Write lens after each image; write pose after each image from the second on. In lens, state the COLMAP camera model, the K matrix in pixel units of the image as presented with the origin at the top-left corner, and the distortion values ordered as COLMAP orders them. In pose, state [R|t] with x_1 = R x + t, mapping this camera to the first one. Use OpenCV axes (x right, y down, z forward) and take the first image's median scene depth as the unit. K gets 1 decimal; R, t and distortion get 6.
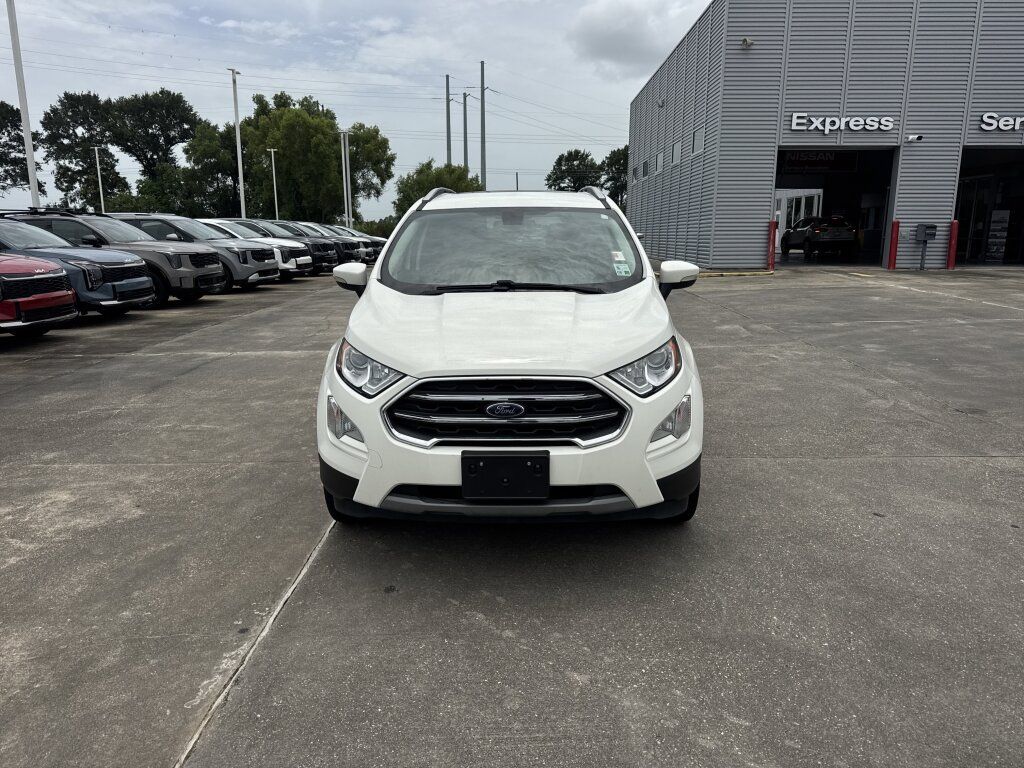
lens RADIAL K [[723.5, 0, 508.0], [0, 723.5, 387.5], [0, 0, 1]] dist [0.036714, -0.043766]
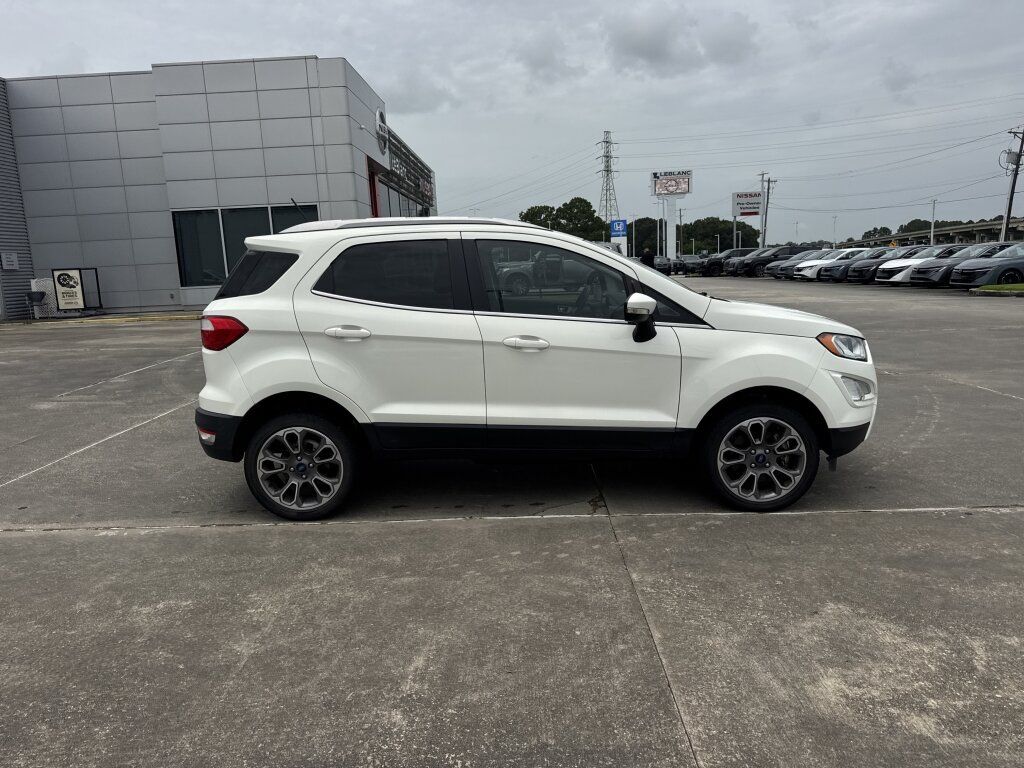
lens RADIAL K [[723.5, 0, 514.3], [0, 723.5, 389.1], [0, 0, 1]] dist [0.036714, -0.043766]
pose [[-0.007235, -0.170332, 0.985360, -1.031217], [0.253769, 0.952815, 0.166569, -0.224060], [-0.967238, 0.251259, 0.036332, 1.035952]]
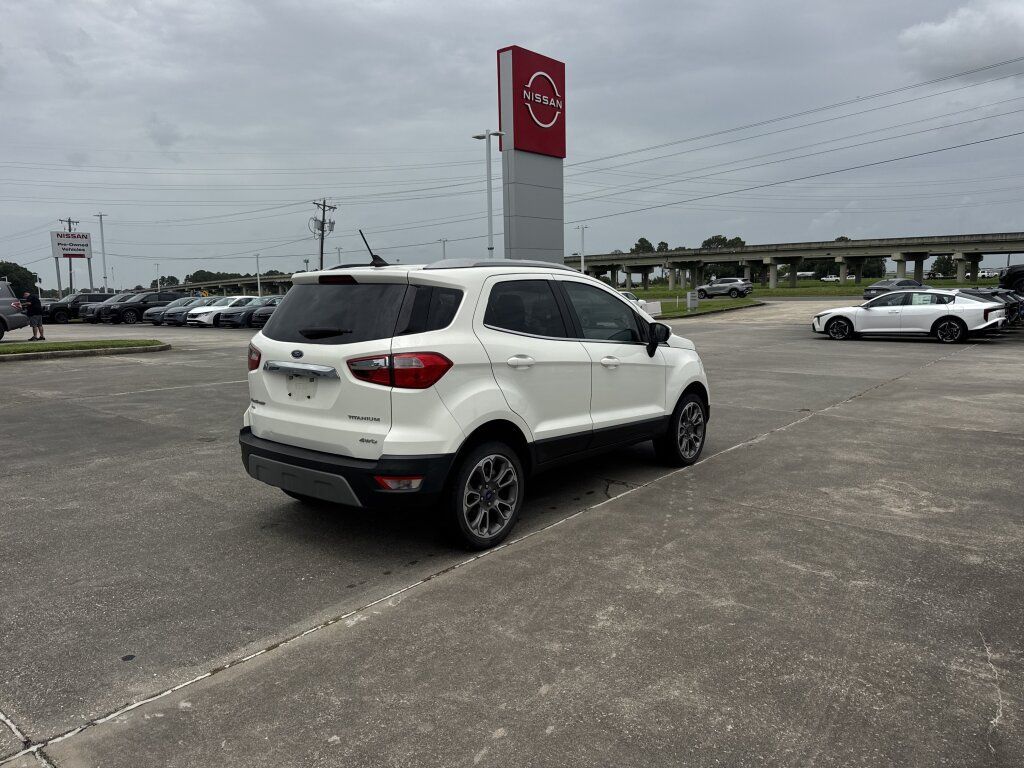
lens RADIAL K [[723.5, 0, 518.8], [0, 723.5, 385.1], [0, 0, 1]] dist [0.036714, -0.043766]
pose [[-0.792371, -0.063849, 0.606689, -0.739418], [0.150777, 0.943156, 0.296183, -0.444584], [-0.591113, 0.326161, -0.737702, 1.948272]]
